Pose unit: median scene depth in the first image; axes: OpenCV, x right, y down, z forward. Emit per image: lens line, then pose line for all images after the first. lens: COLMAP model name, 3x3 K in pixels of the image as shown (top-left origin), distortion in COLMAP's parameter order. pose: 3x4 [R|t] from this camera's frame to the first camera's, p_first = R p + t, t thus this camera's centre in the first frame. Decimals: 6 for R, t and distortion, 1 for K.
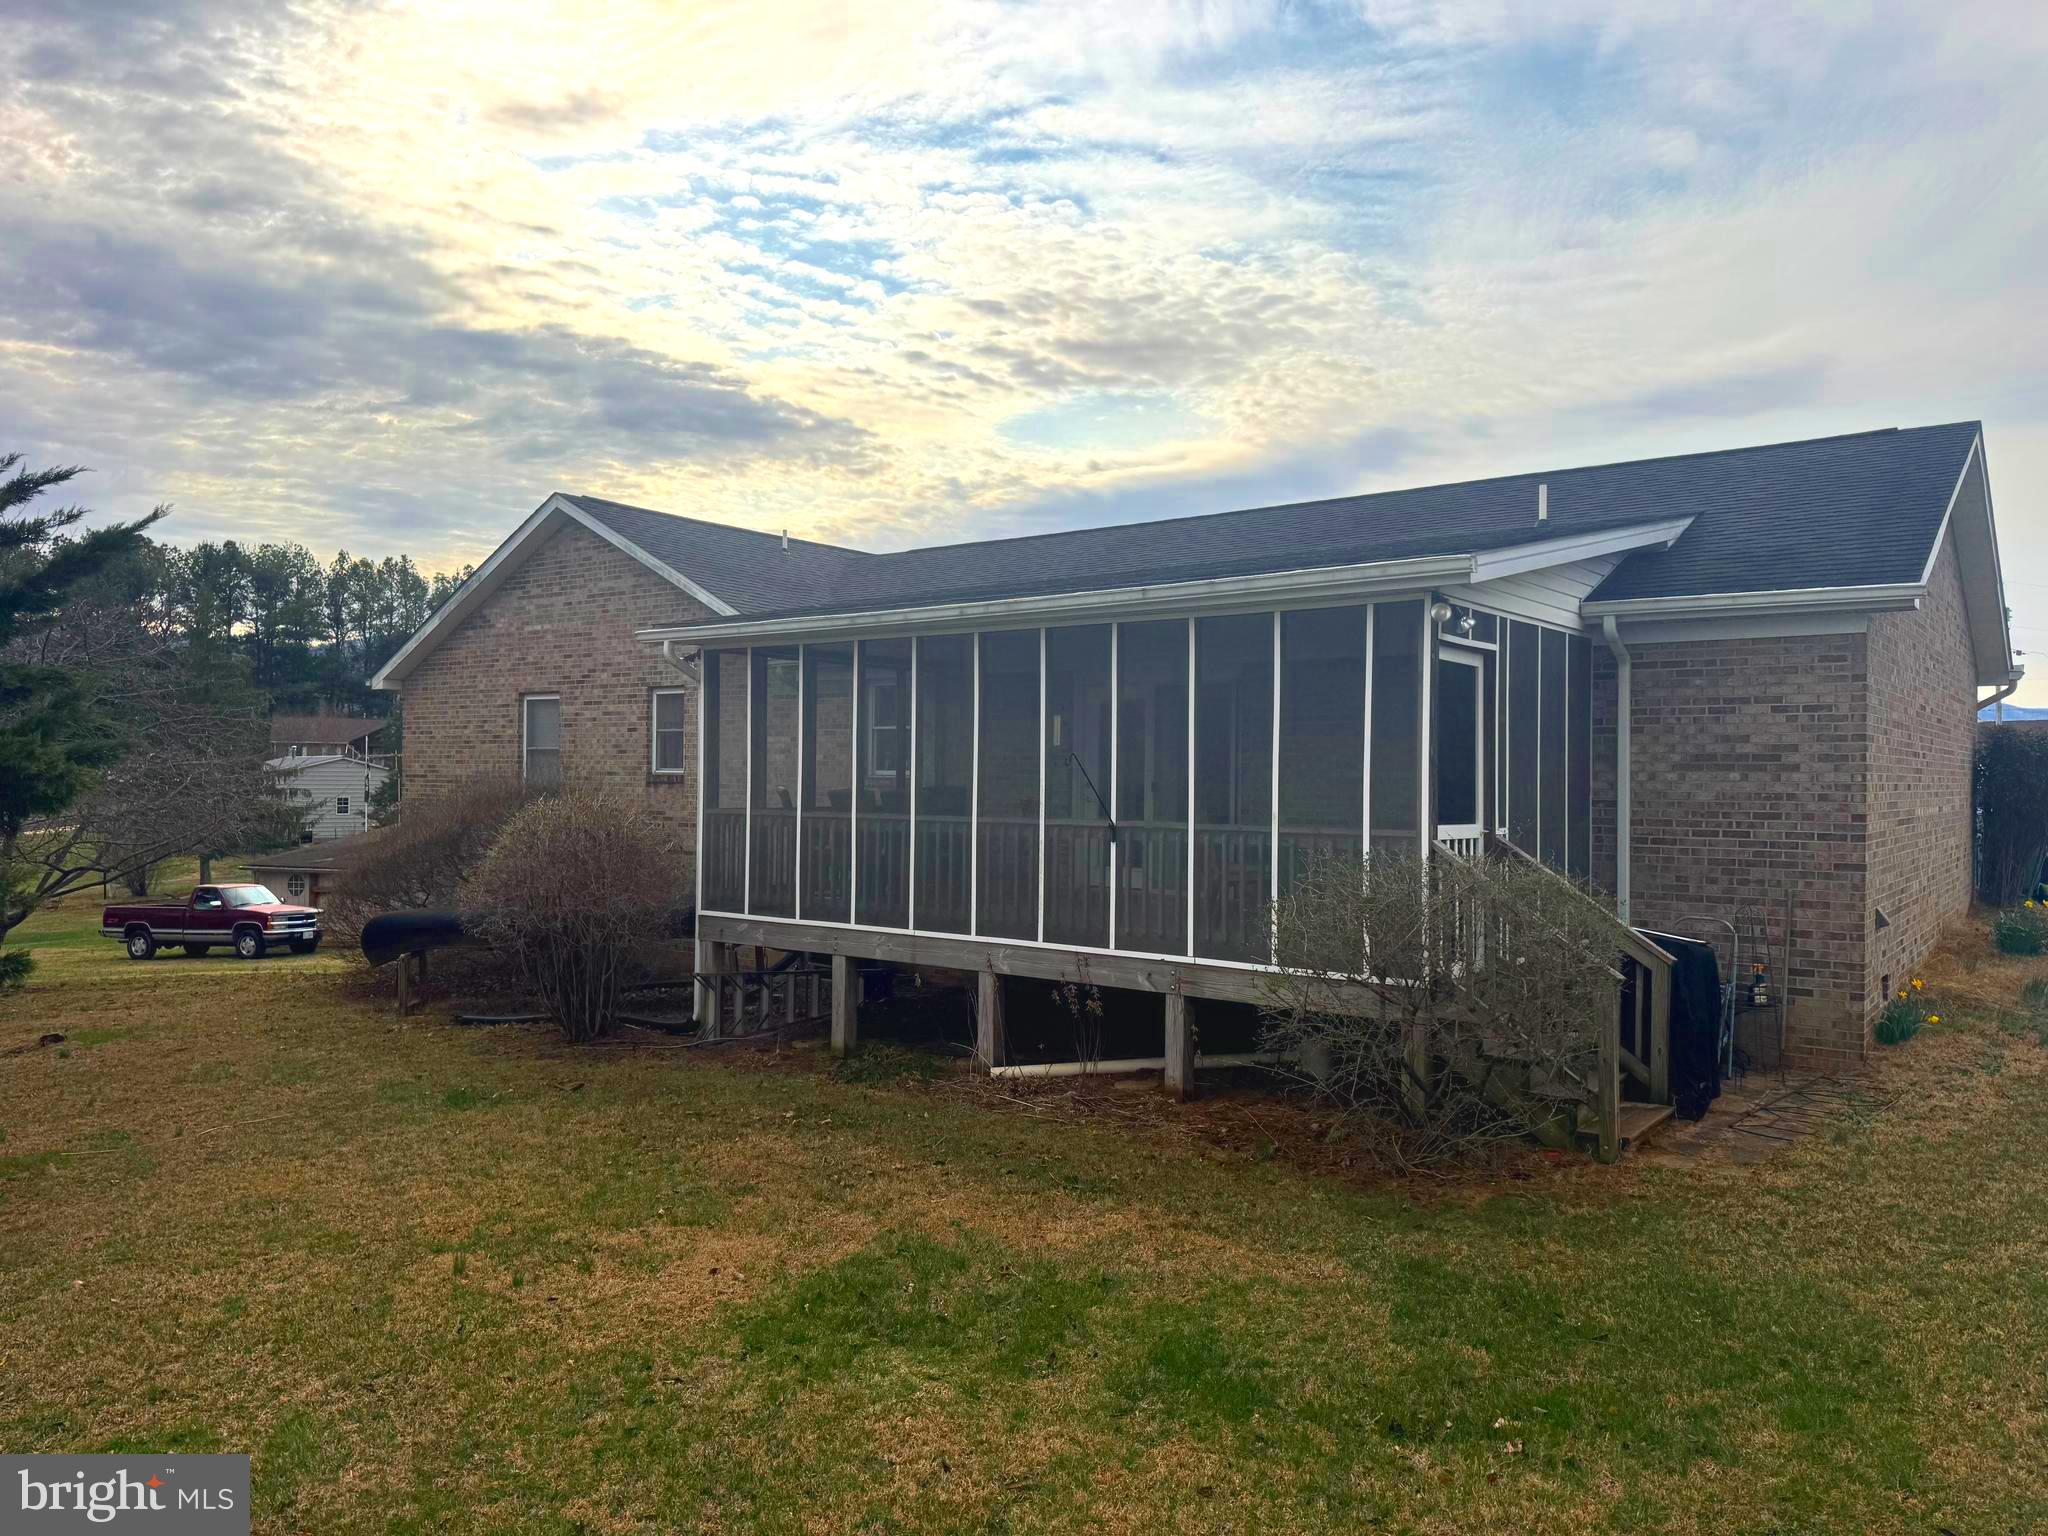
lens RADIAL K [[1442.4, 0, 1031.8], [0, 1442.4, 776.9], [0, 0, 1]] dist [0.073392, -0.074900]
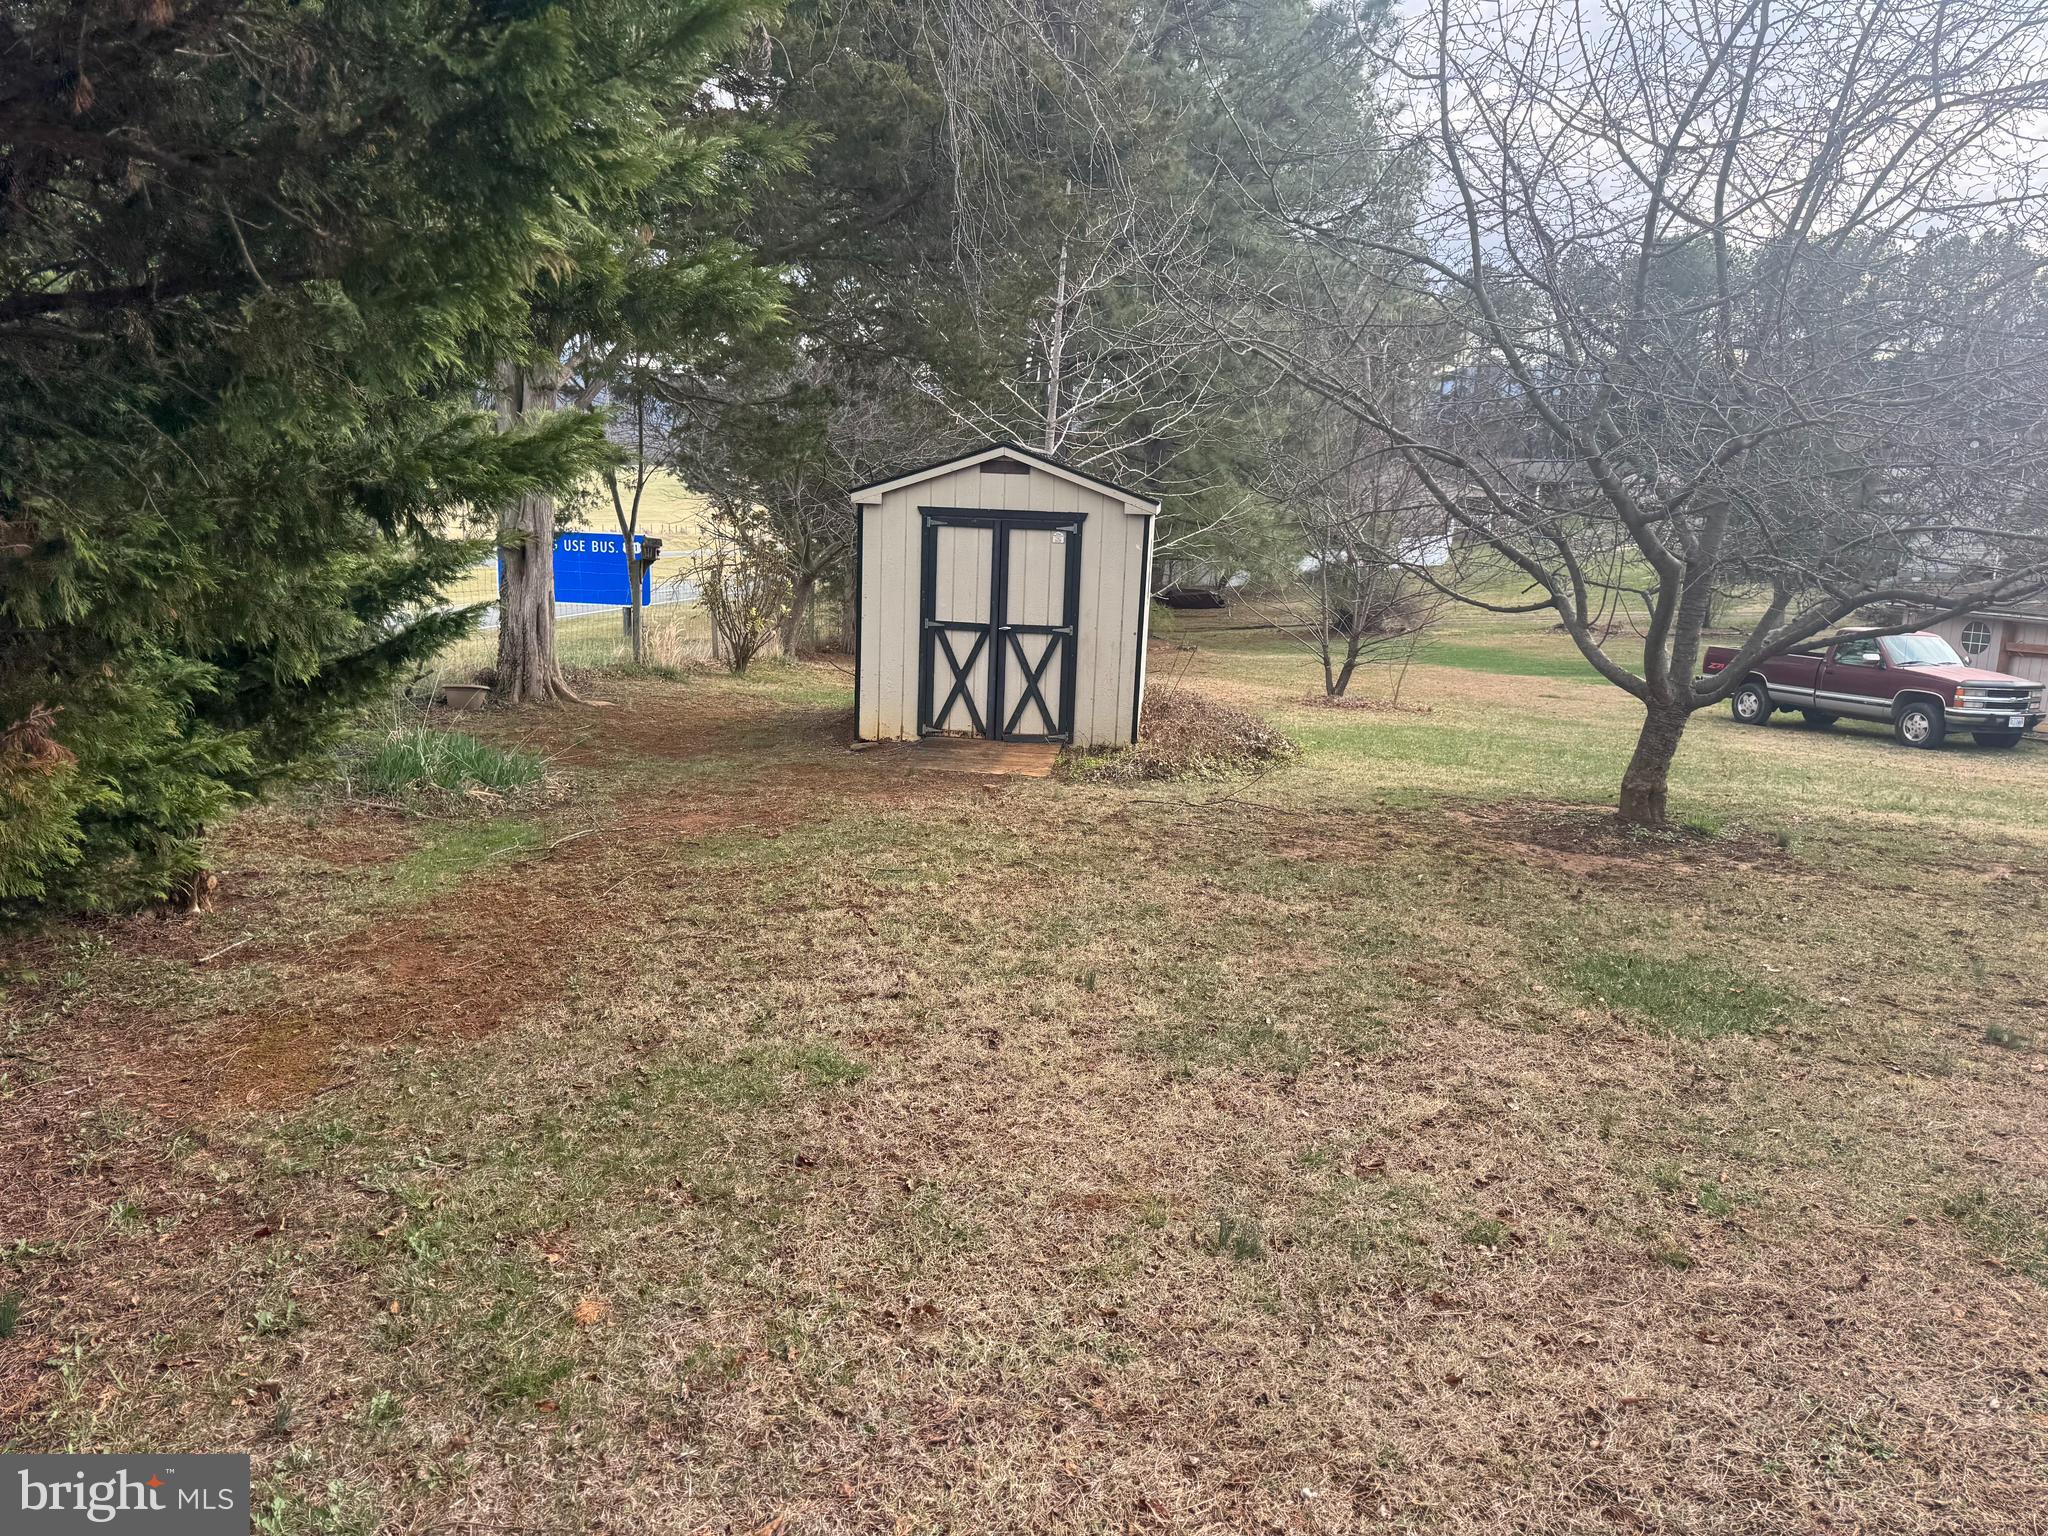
lens RADIAL K [[1442.4, 0, 1031.8], [0, 1442.4, 776.9], [0, 0, 1]] dist [0.073392, -0.074900]
pose [[0.585656, 0.164694, -0.793651, -0.237005], [-0.019407, 0.981709, 0.189398, 0.020693], [0.810327, -0.095520, 0.578140, 0.293401]]
